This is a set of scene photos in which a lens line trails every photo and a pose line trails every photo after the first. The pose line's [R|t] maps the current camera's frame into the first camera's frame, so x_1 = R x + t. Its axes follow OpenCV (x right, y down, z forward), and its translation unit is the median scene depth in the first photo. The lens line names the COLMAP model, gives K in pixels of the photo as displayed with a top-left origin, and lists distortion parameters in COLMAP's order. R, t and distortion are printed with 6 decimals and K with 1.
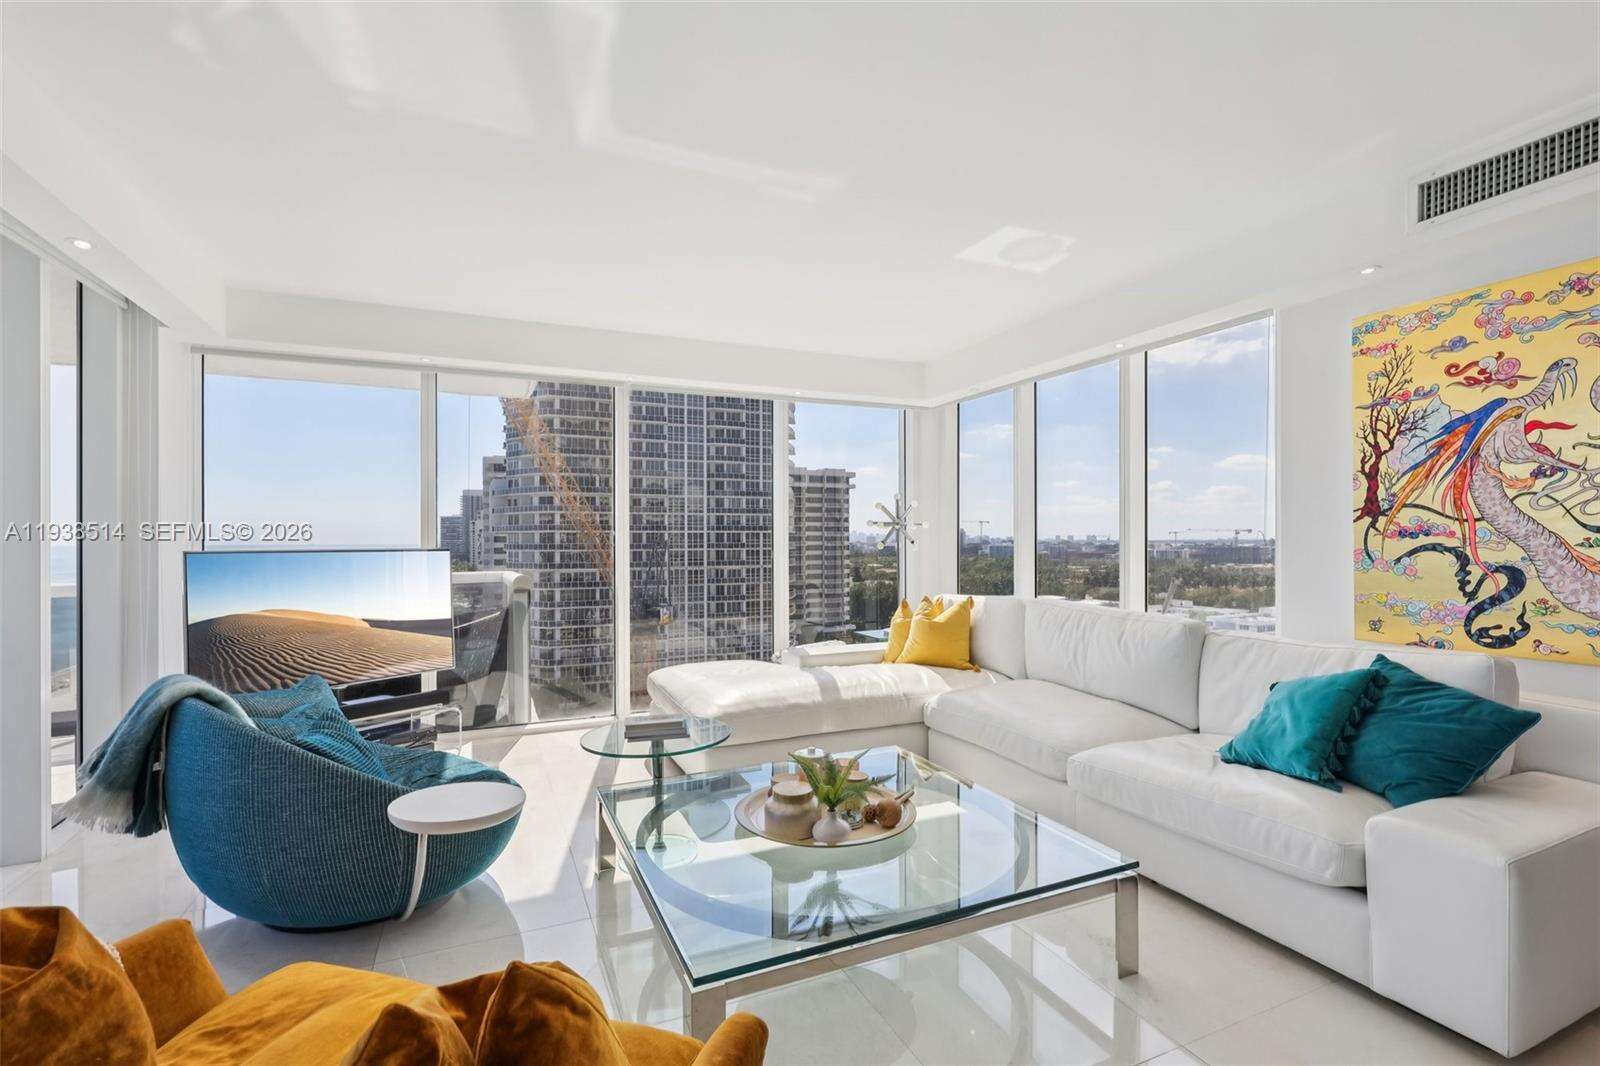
lens RADIAL K [[728.4, 0, 797.3], [0, 728.4, 534.3], [0, 0, 1]] dist [0.001382, 0.000580]
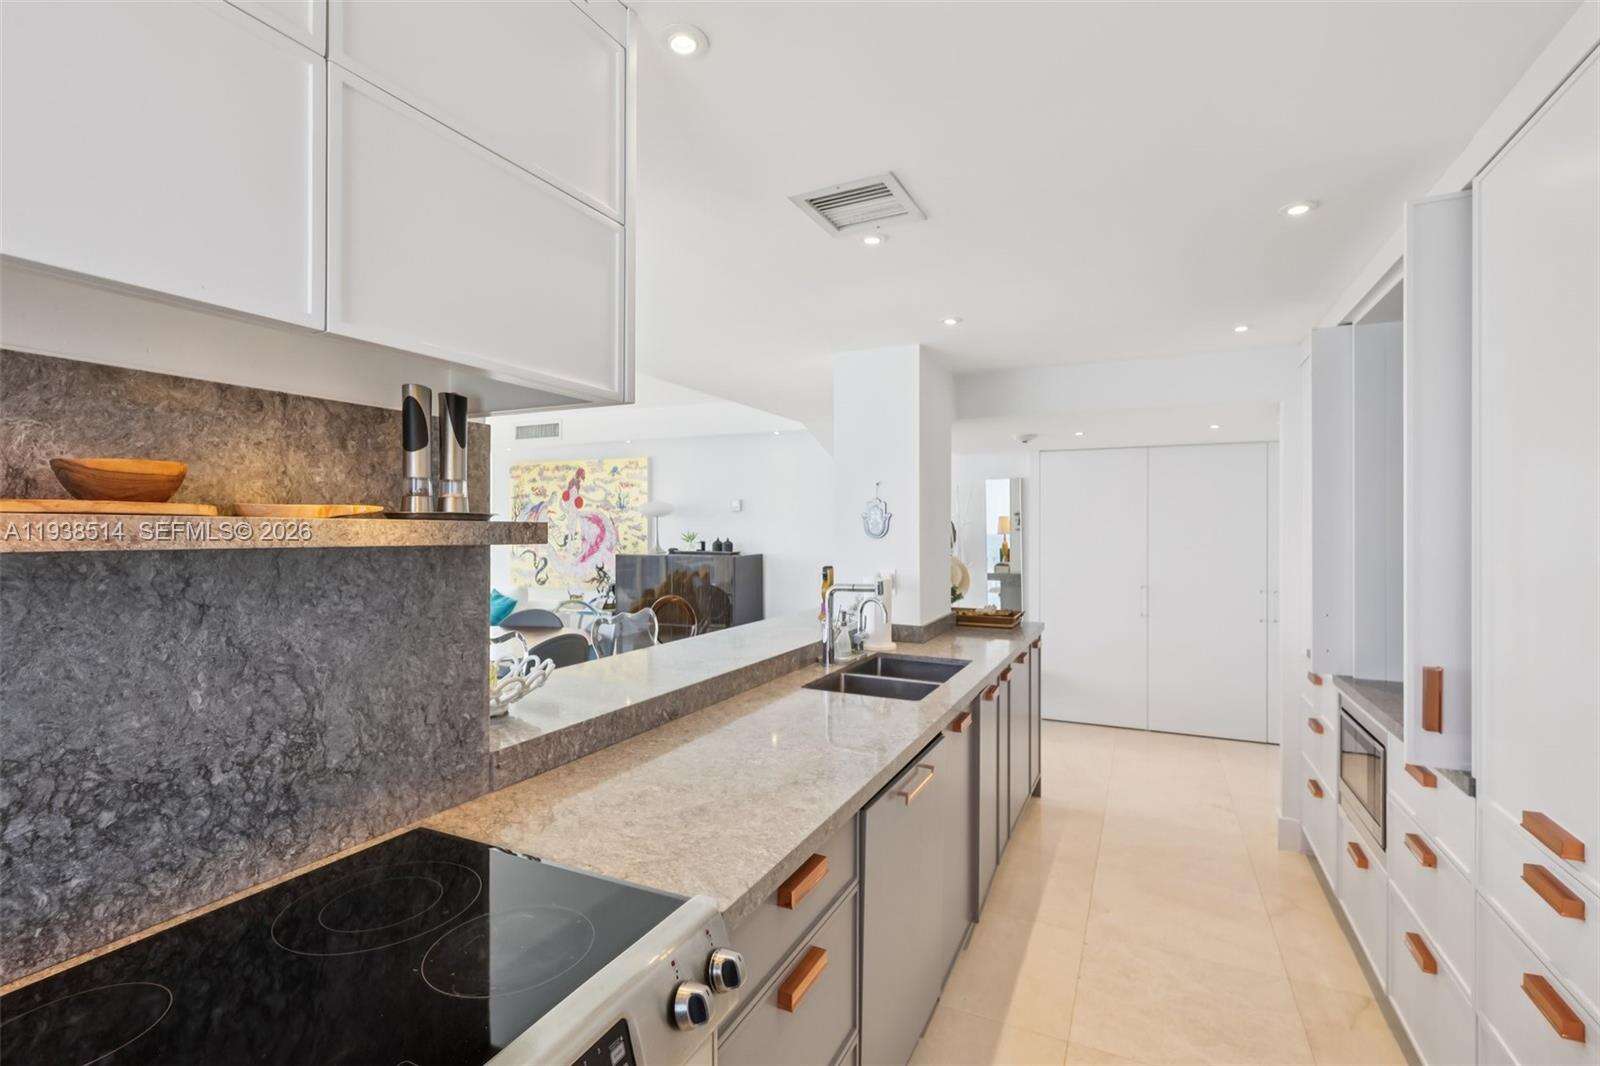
lens RADIAL K [[728.4, 0, 797.3], [0, 728.4, 530.1], [0, 0, 1]] dist [0.001382, 0.000580]
pose [[0.766251, 0.007692, 0.642495, -0.128920], [-0.014423, 0.999882, 0.005230, -0.086605], [-0.642379, -0.013274, 0.766272, -1.696439]]
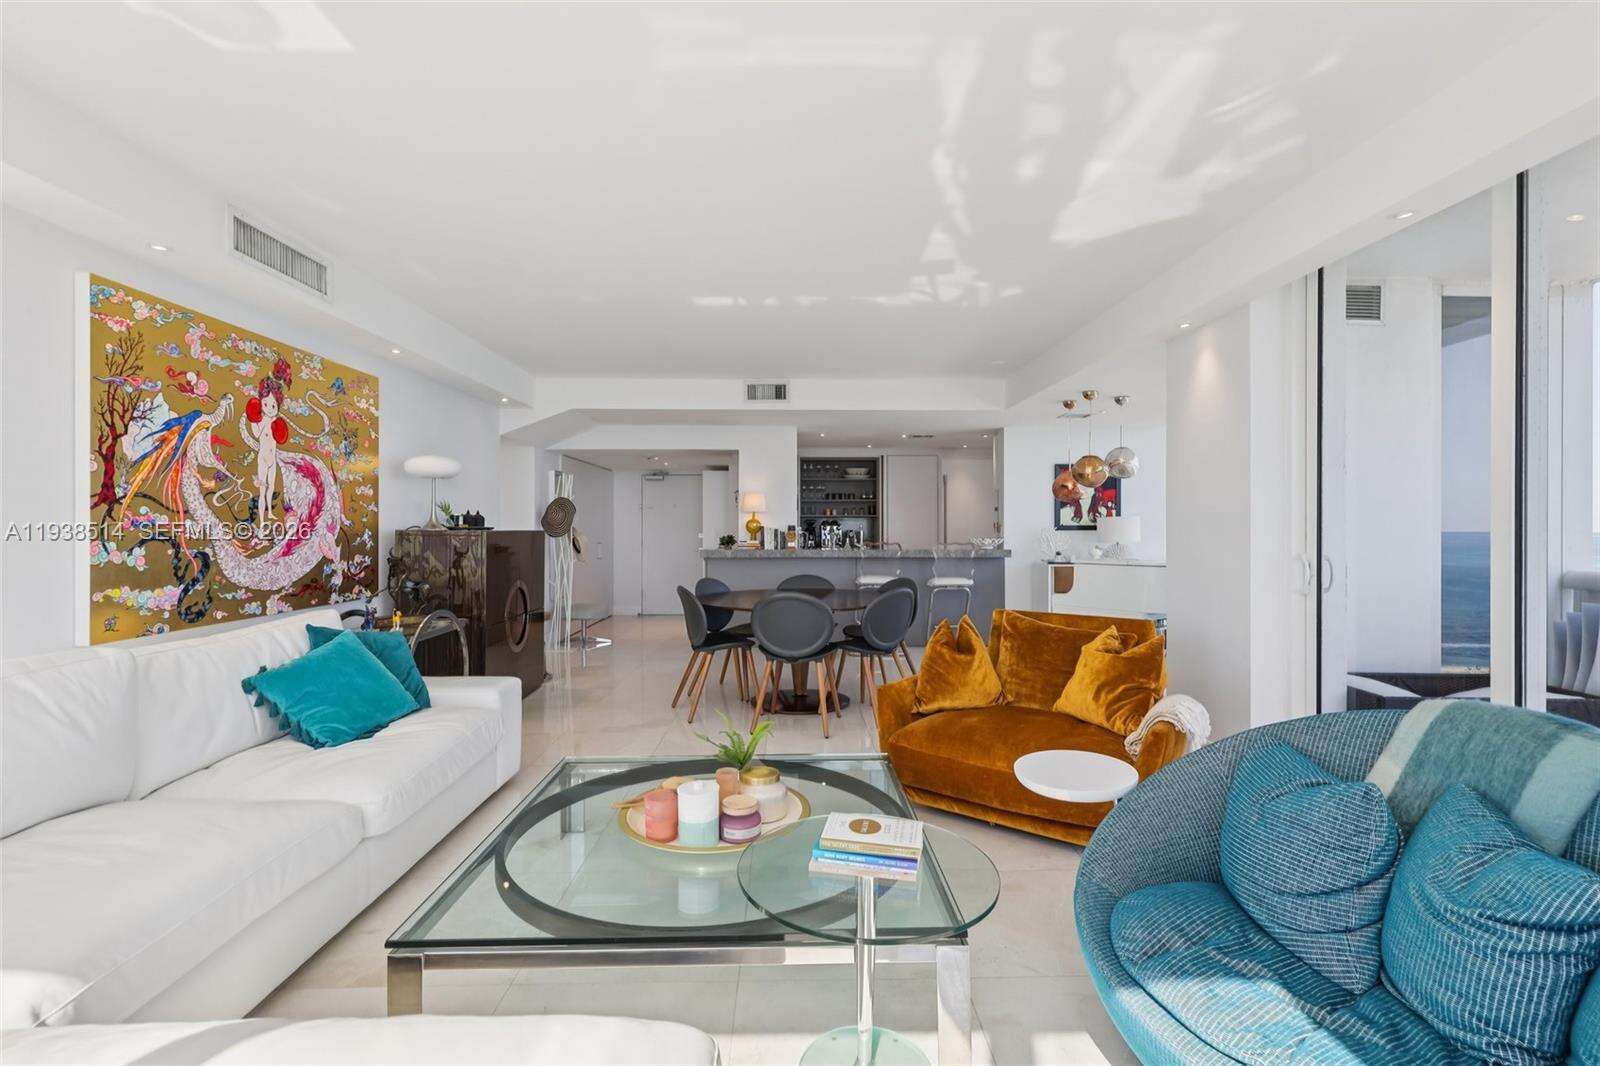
lens RADIAL K [[728.4, 0, 814.8], [0, 728.4, 542.4], [0, 0, 1]] dist [0.001382, 0.000580]
pose [[-0.926474, -0.003005, 0.376348, -0.356820], [0.000336, 0.999961, 0.008812, 0.015421], [-0.376360, 0.008291, -0.926437, 1.501879]]
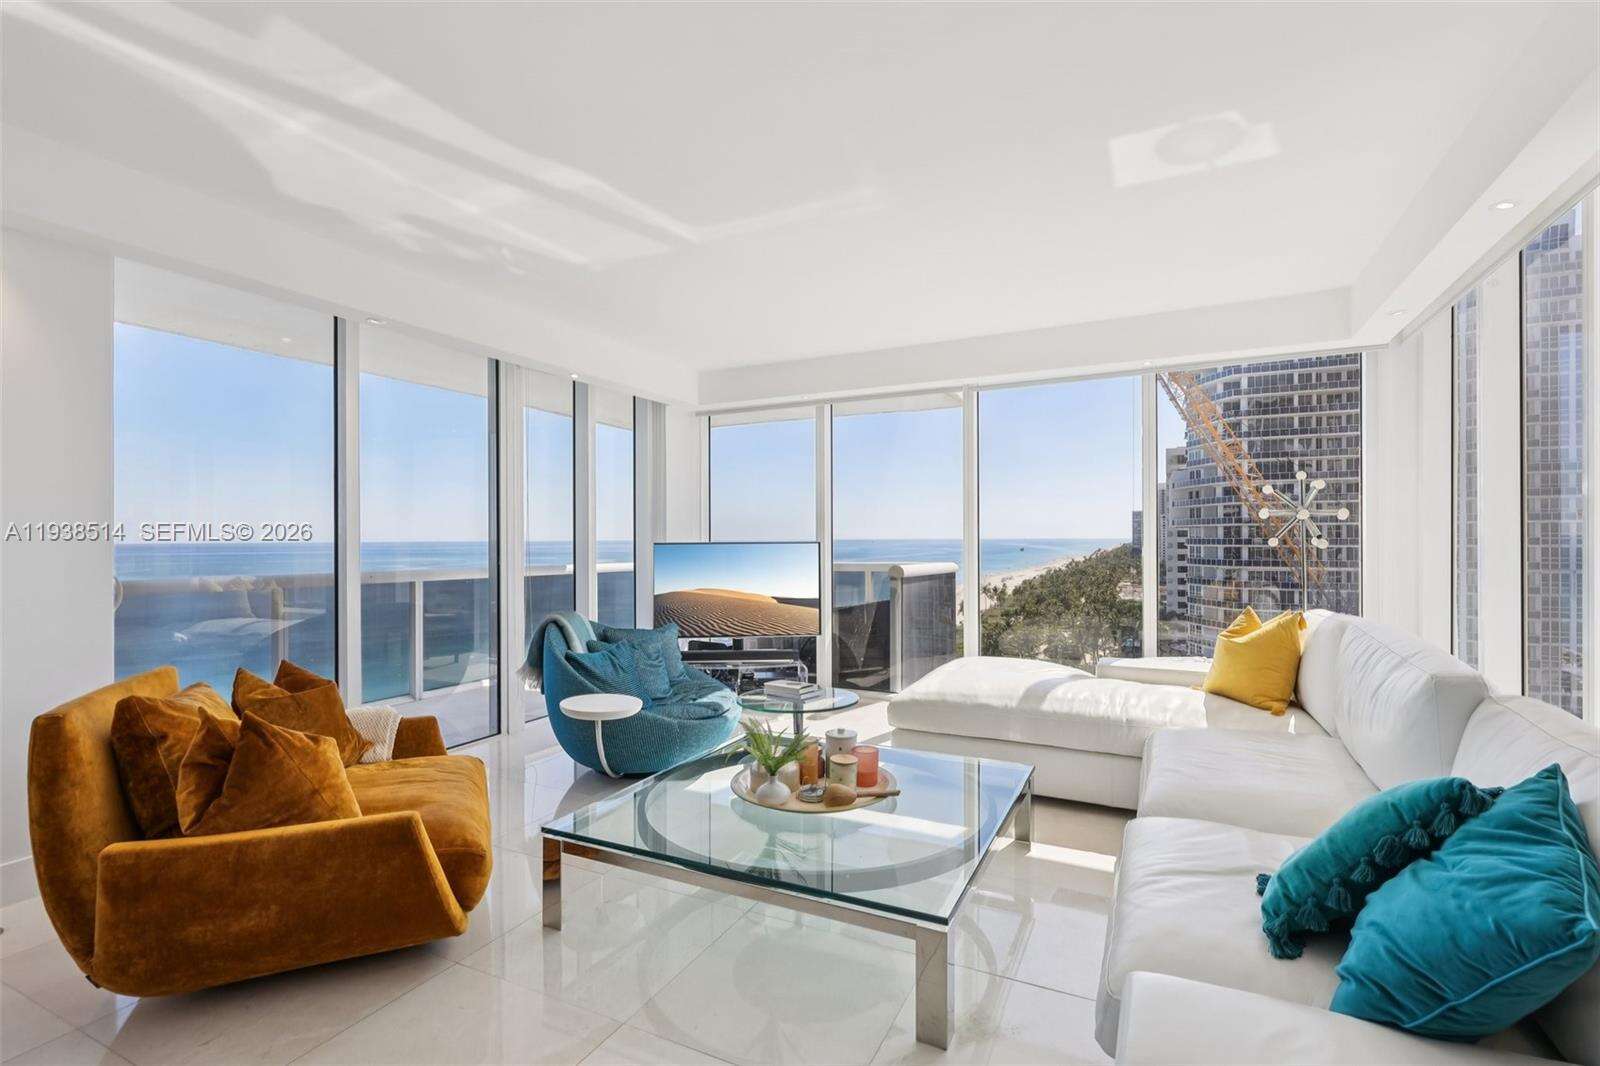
lens RADIAL K [[728.4, 0, 808.3], [0, 728.4, 535.8], [0, 0, 1]] dist [0.001382, 0.000580]
pose [[0.635685, -0.001647, -0.771947, 0.714344], [0.009108, 0.999944, 0.005366, 0.001440], [0.771895, -0.010442, 0.635664, 0.242773]]
